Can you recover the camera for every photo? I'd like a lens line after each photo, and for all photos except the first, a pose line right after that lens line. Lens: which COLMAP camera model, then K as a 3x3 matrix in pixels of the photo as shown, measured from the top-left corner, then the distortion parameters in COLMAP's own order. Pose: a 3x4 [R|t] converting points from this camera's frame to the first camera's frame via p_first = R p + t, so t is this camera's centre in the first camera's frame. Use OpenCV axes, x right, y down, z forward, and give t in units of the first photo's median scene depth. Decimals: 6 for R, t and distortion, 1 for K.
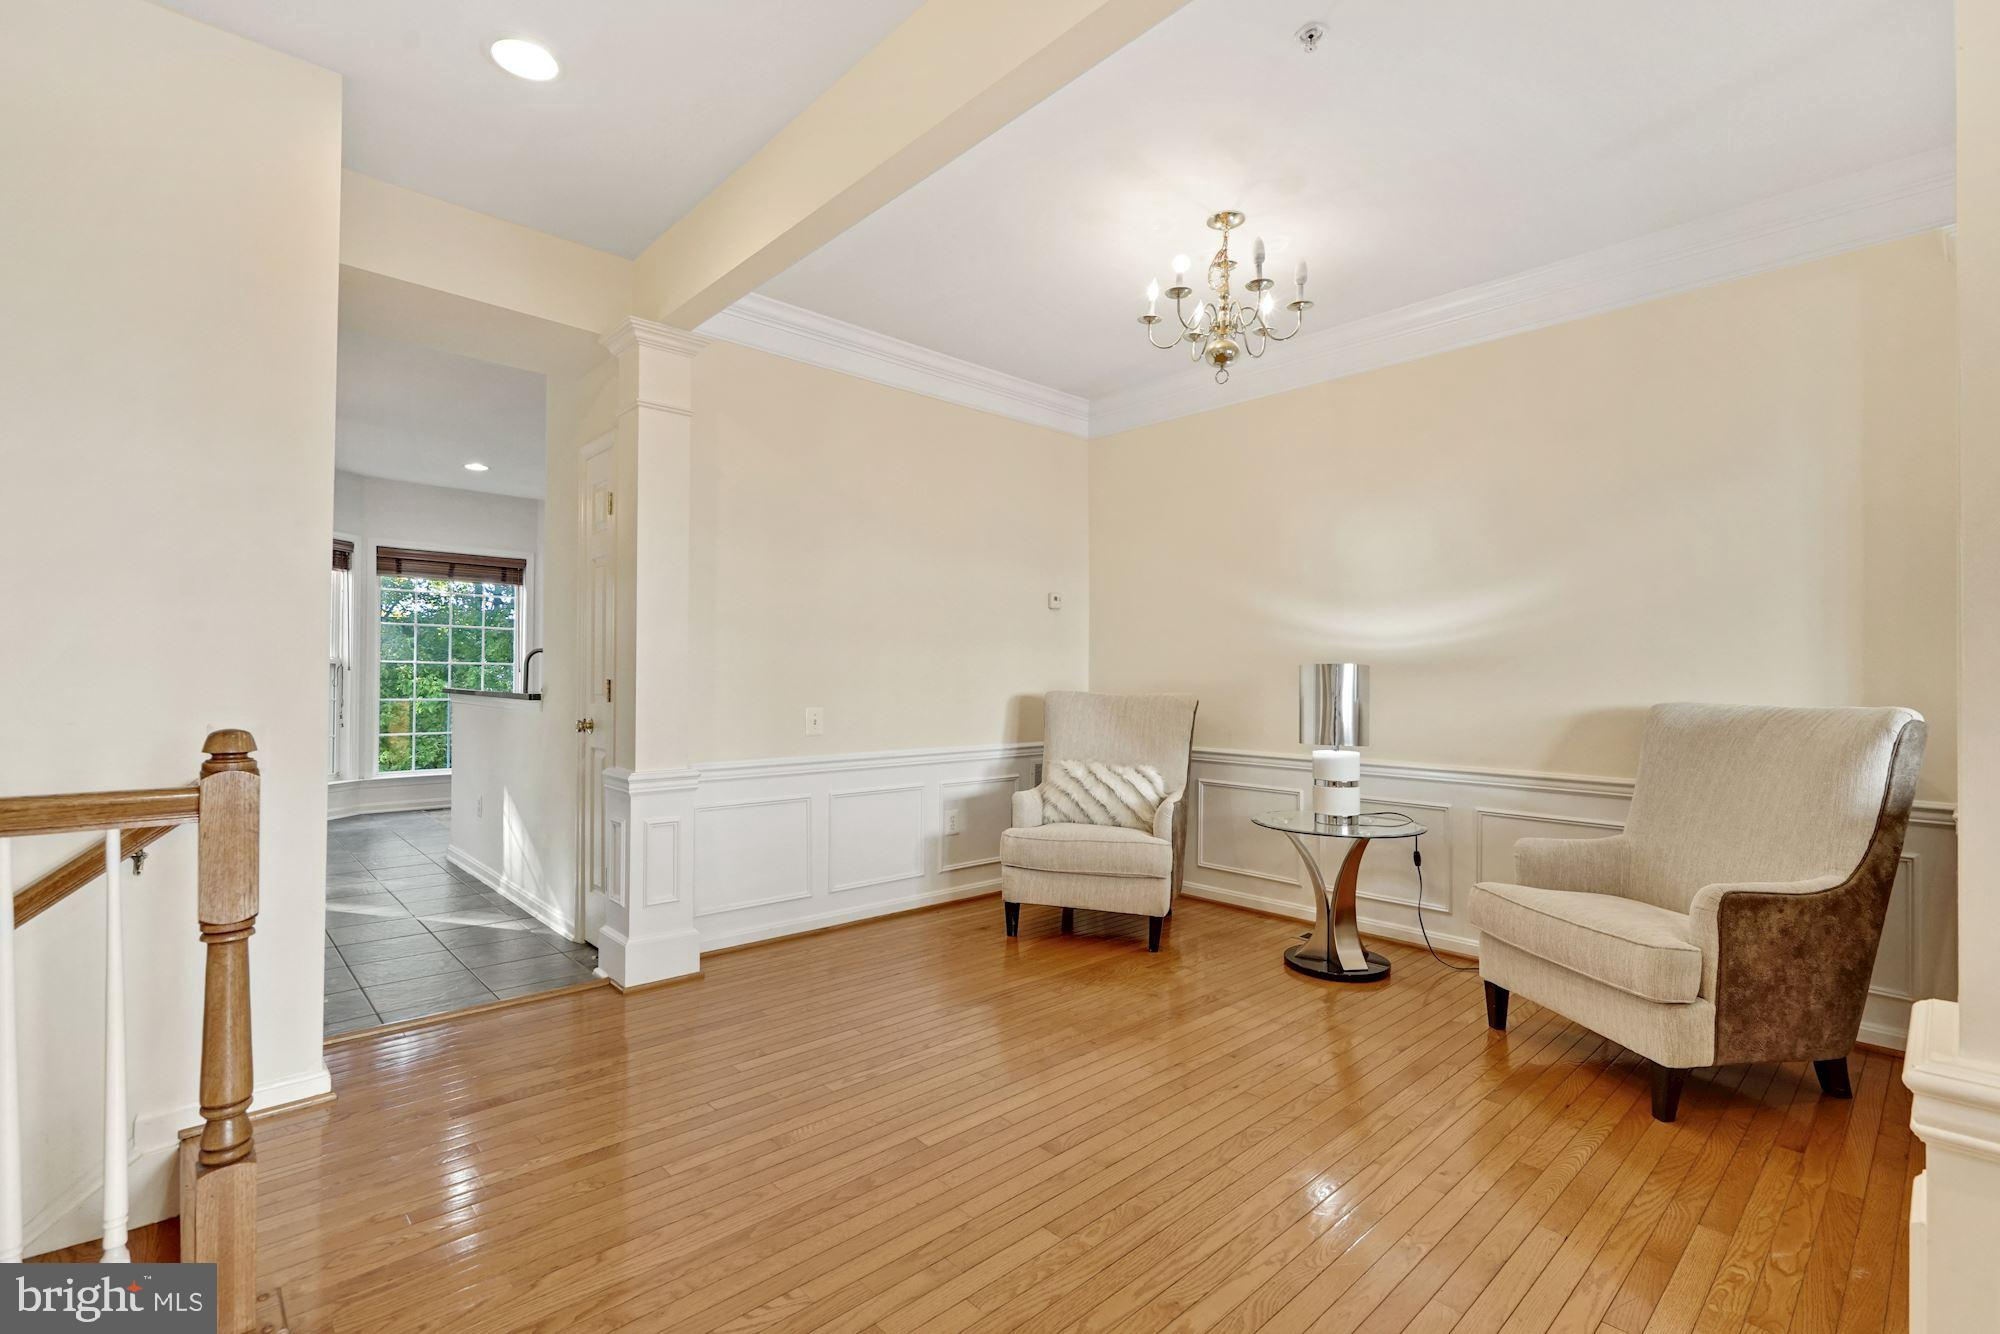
lens RADIAL K [[902.5, 0, 1006.1], [0, 902.5, 669.5], [0, 0, 1]] dist [-0.004828, 0.002965]
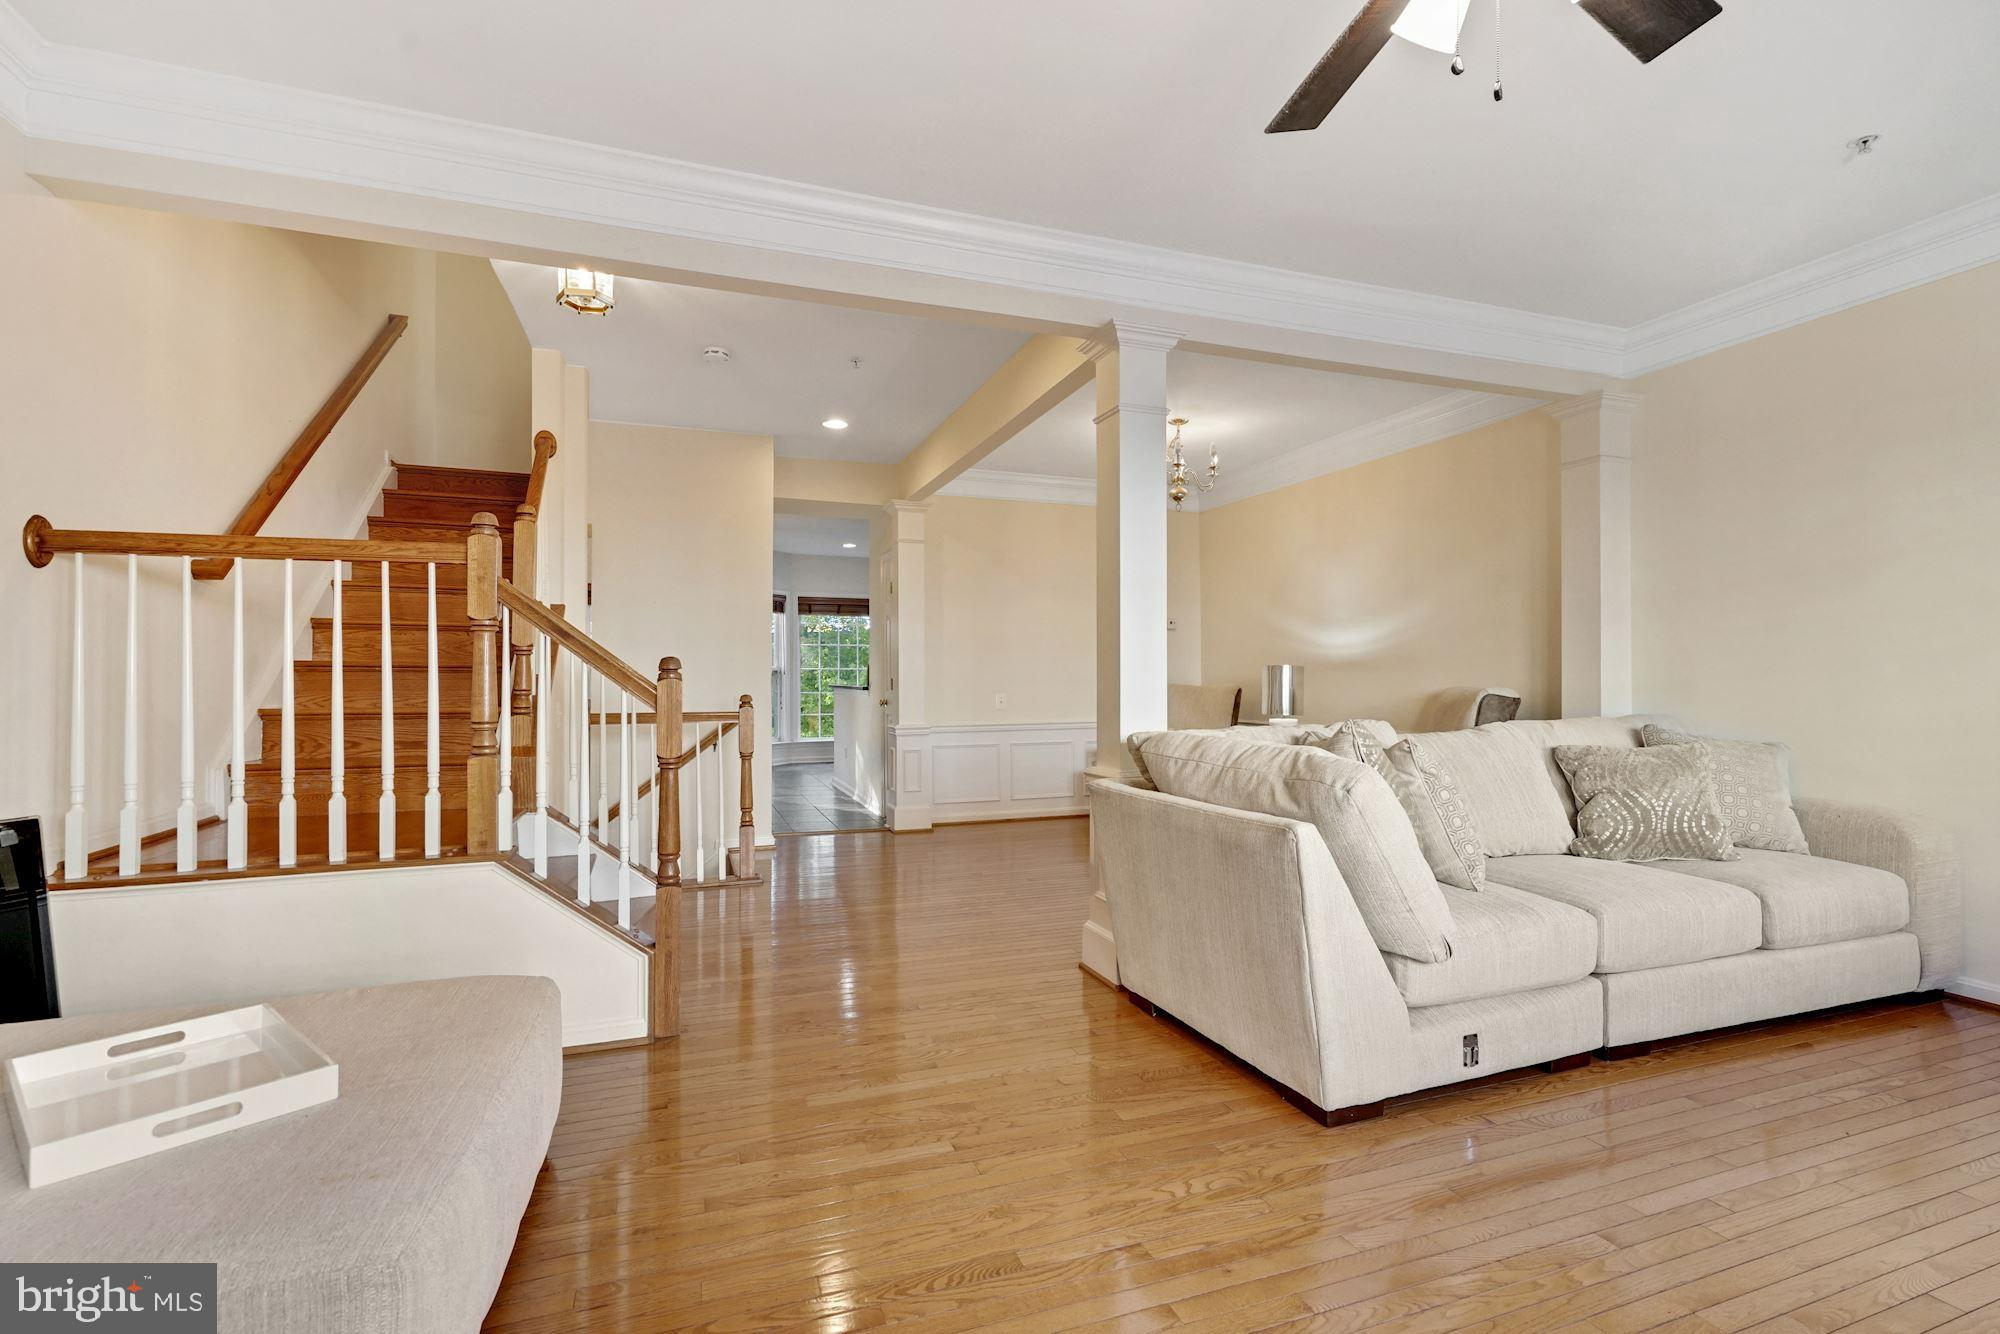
lens RADIAL K [[902.5, 0, 1003.2], [0, 902.5, 667.0], [0, 0, 1]] dist [-0.004828, 0.002965]
pose [[0.921379, -0.012899, -0.388450, 0.495913], [0.012656, 0.999915, -0.003184, -0.004087], [0.388458, -0.001983, 0.921464, -0.645489]]
